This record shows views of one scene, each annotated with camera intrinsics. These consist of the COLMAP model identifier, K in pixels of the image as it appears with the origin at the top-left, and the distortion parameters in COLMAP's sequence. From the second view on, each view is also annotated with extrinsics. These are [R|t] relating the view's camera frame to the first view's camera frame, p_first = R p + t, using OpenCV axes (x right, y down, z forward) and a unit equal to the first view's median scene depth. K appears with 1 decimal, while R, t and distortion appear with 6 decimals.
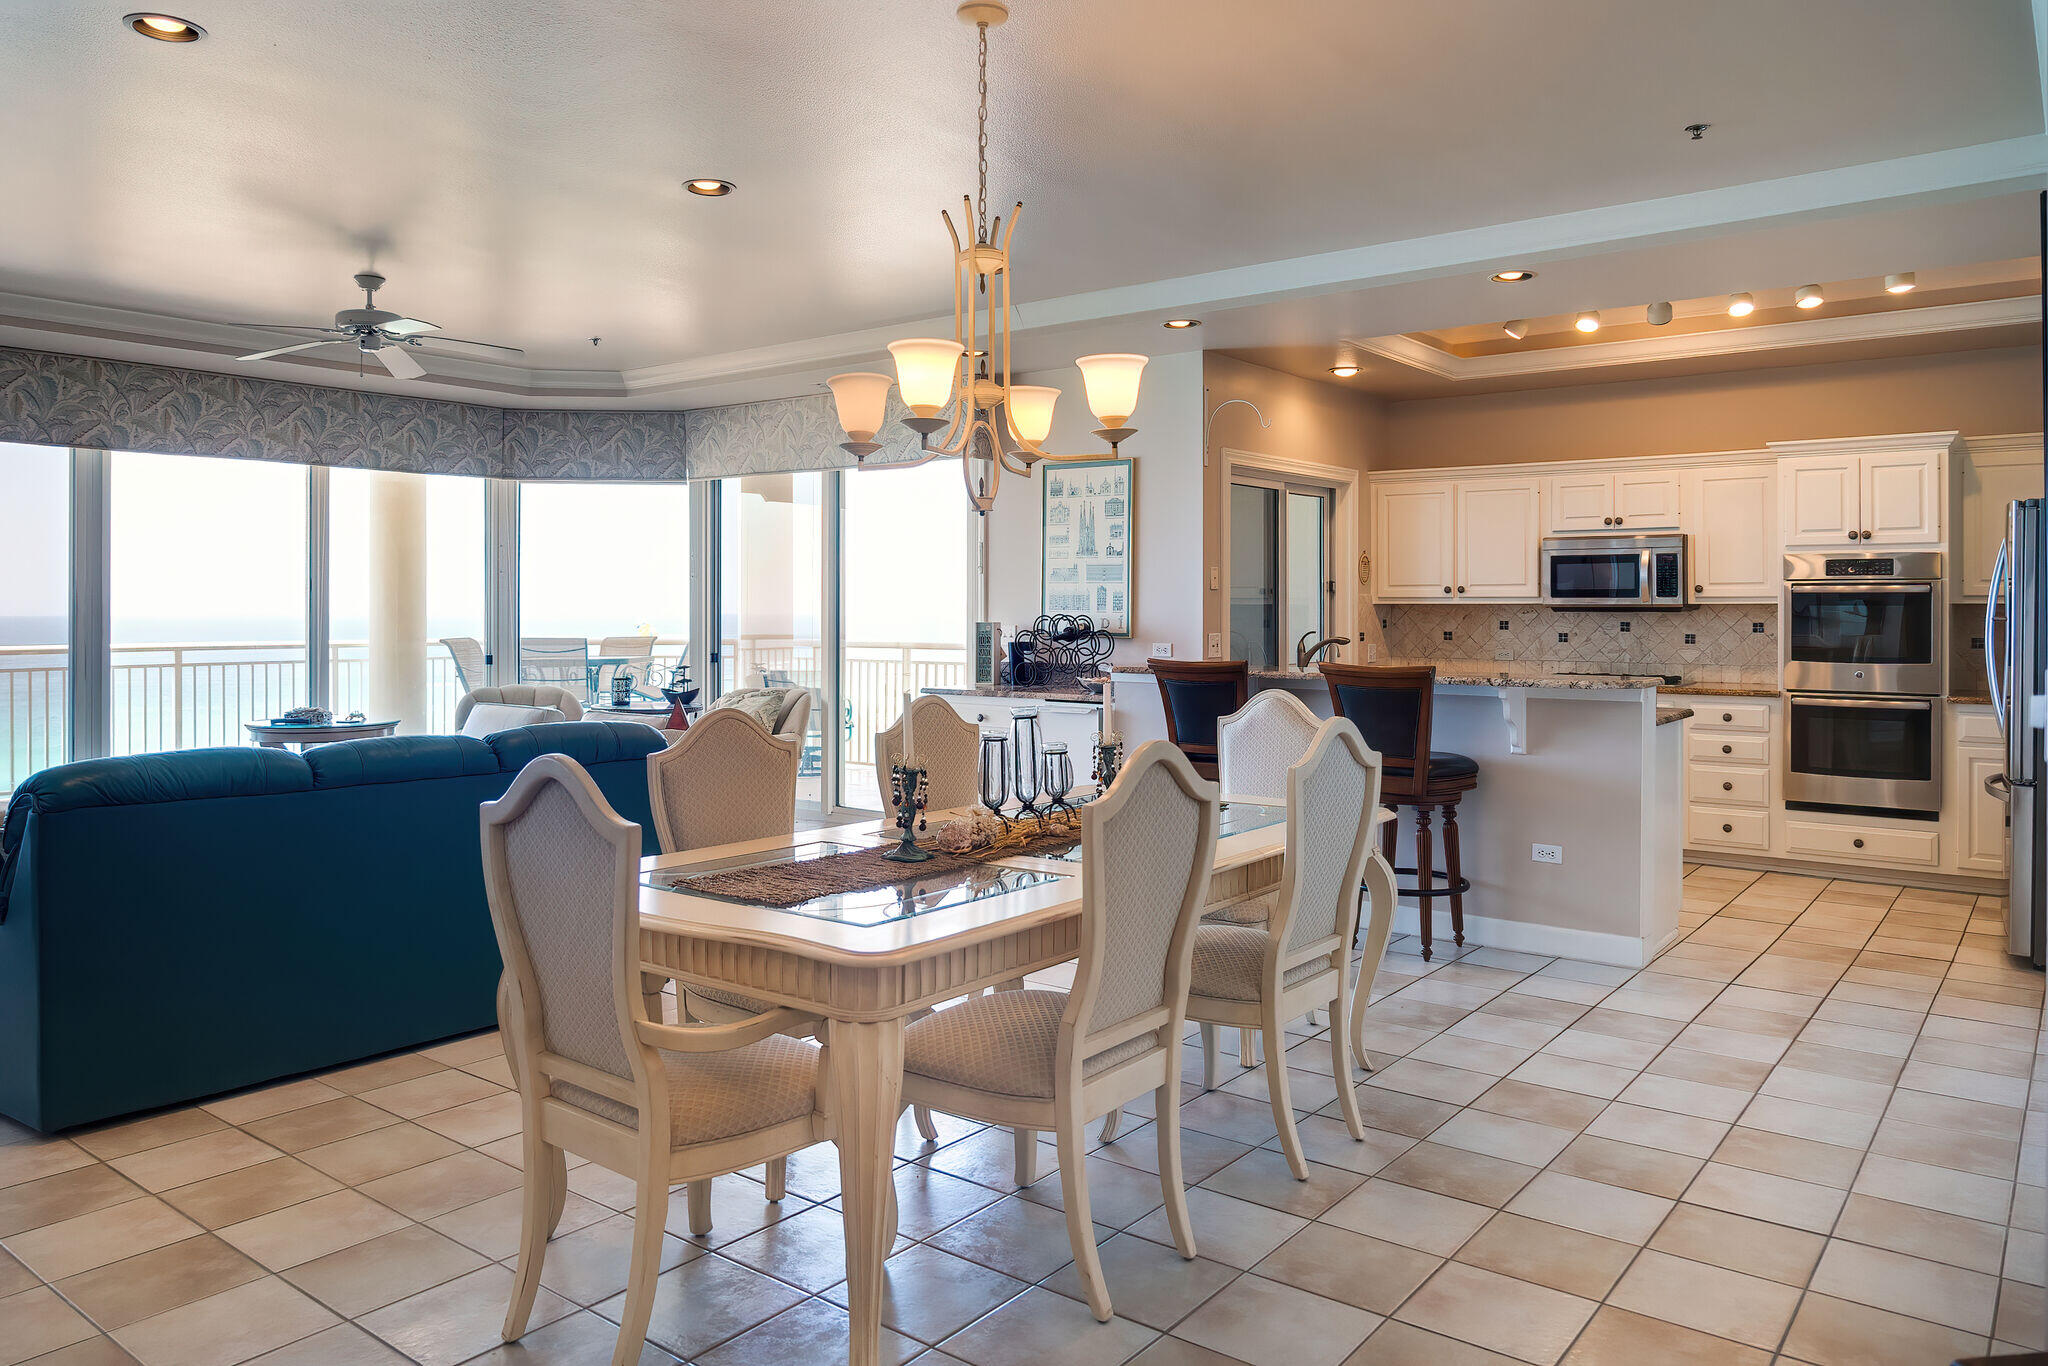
lens RADIAL K [[1398.5, 0, 1031.0], [0, 1398.5, 596.5], [0, 0, 1]] dist [-0.018615, -0.000728]
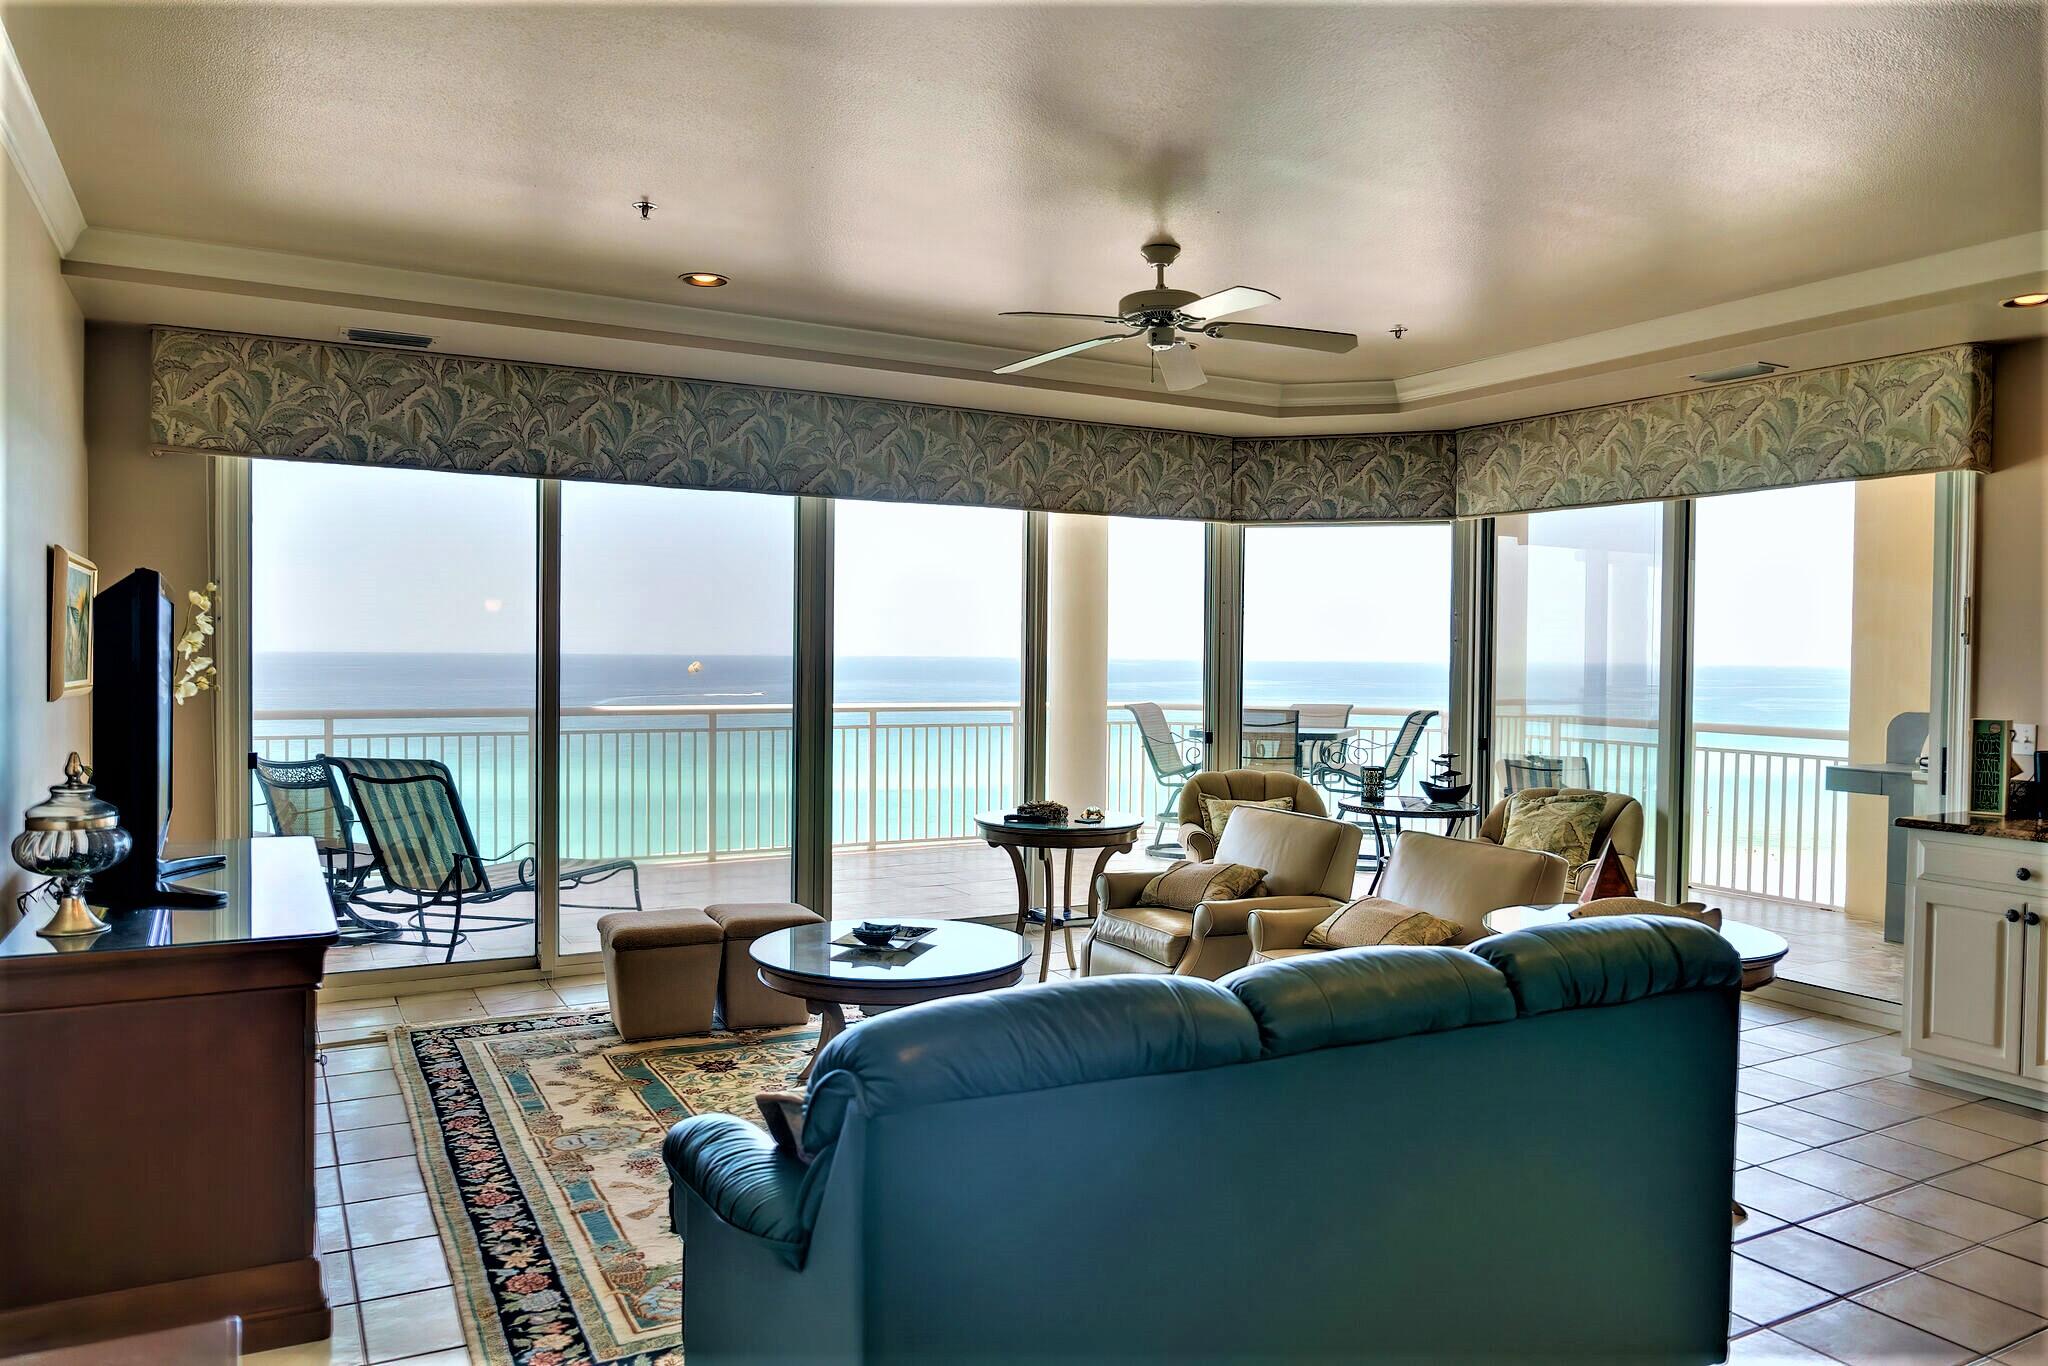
lens RADIAL K [[1368.9, 0, 1024.0], [0, 1368.9, 683.0], [0, 0, 1]] dist [-0.022429, -0.000492]
pose [[0.918691, 0.019115, -0.394514, -0.200575], [-0.007647, 0.999502, 0.030620, -0.015051], [0.394903, -0.025113, 0.918379, 0.236394]]
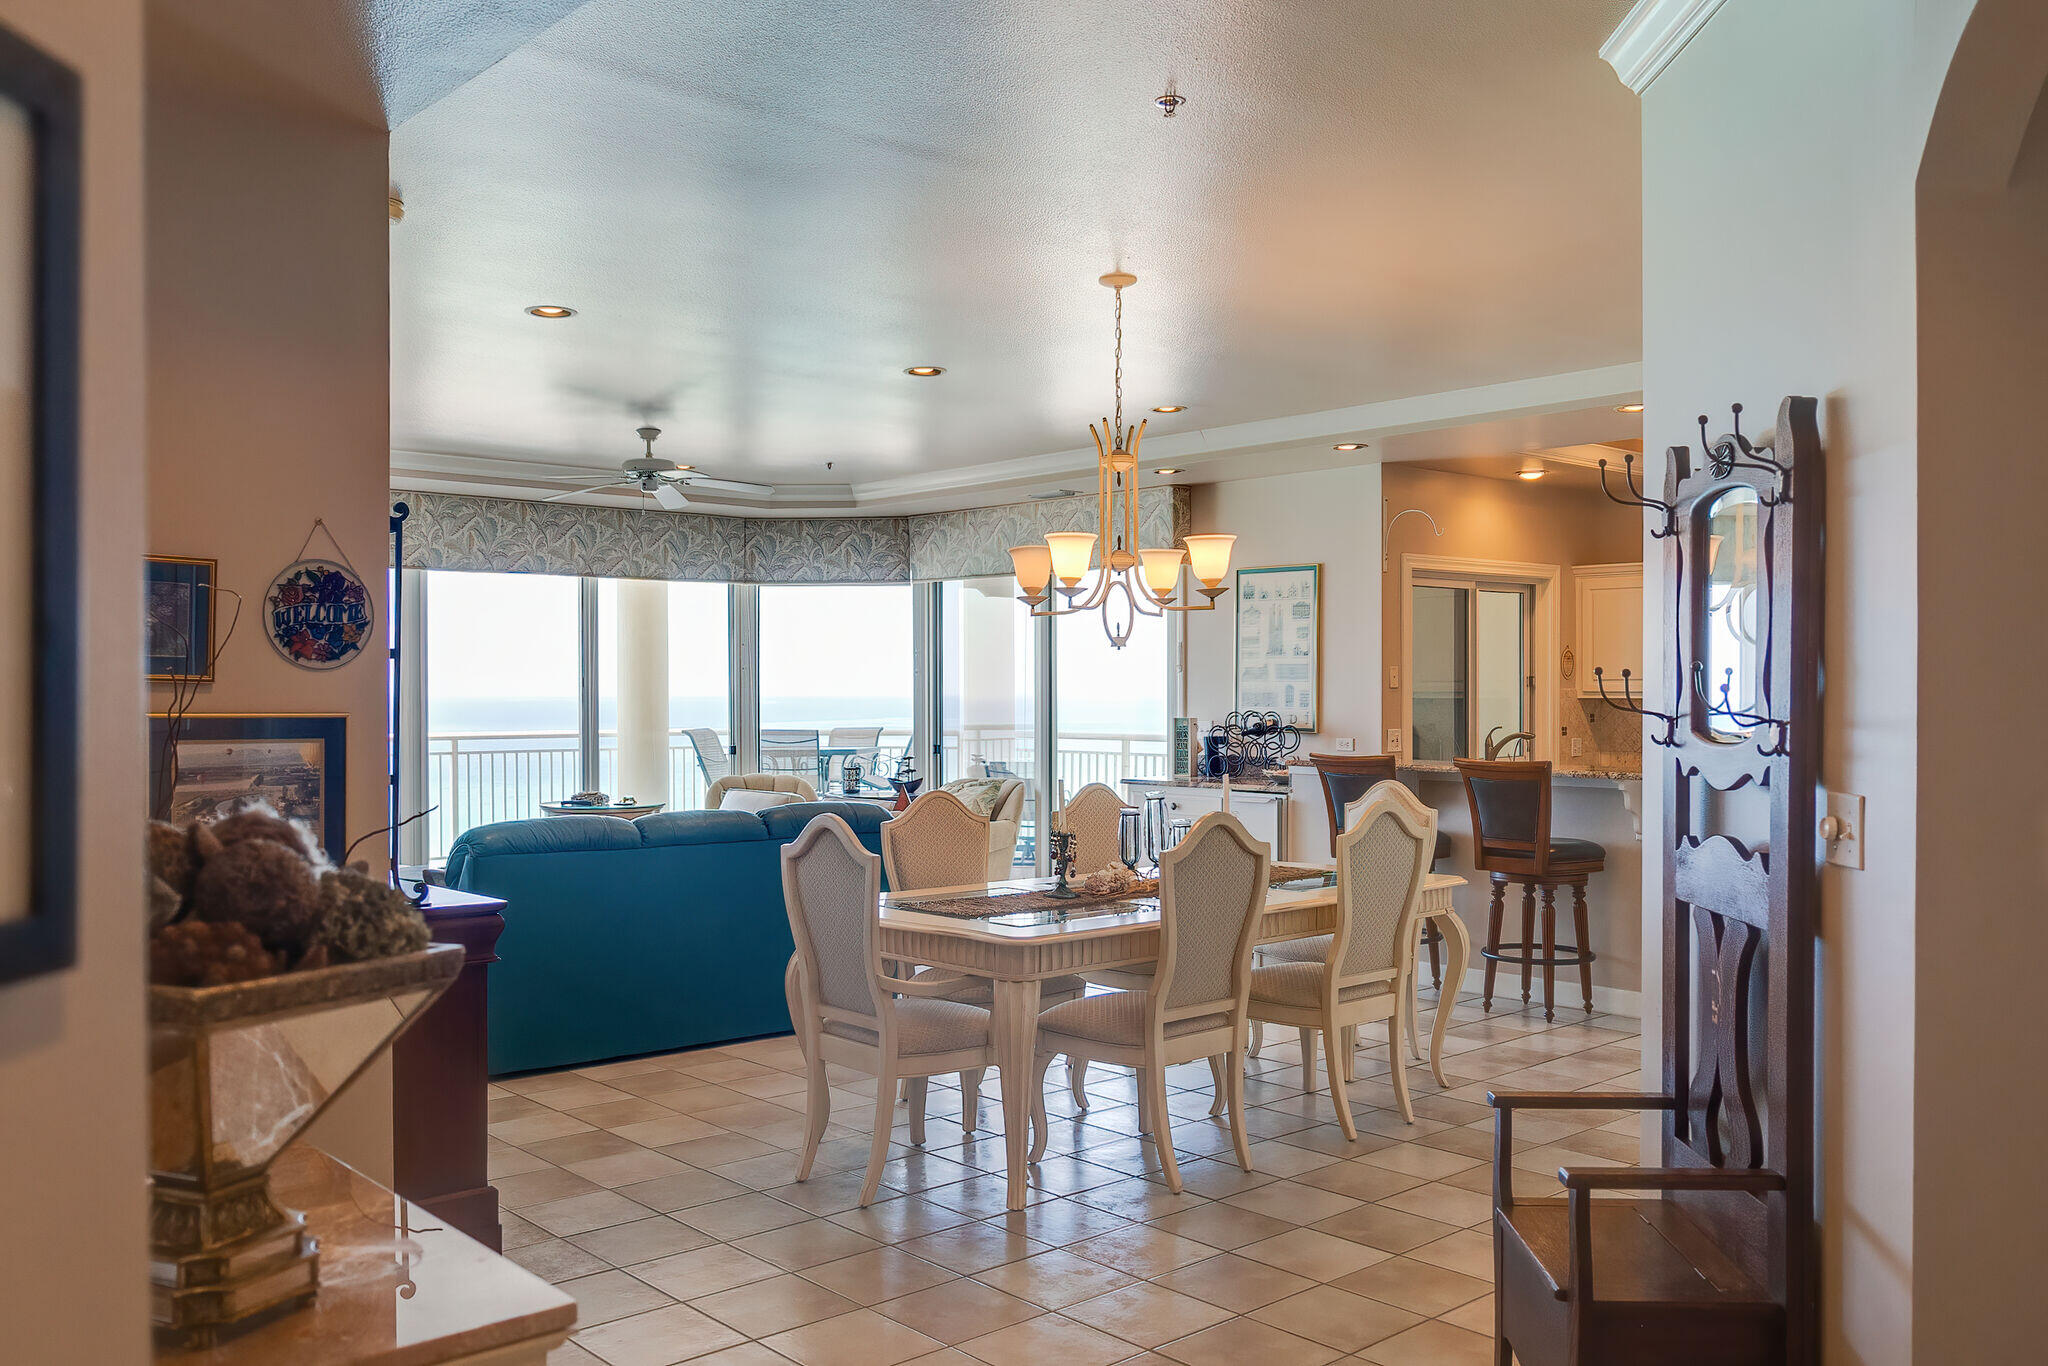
lens RADIAL K [[1659.8, 0, 1024.0], [0, 1659.8, 683.0], [0, 0, 1]] dist [-0.023491, -0.000714]
pose [[0.984694, -0.002292, -0.174279, 0.069850], [0.003260, 0.999981, 0.005267, -0.015351], [0.174264, -0.005755, 0.984682, -0.273383]]
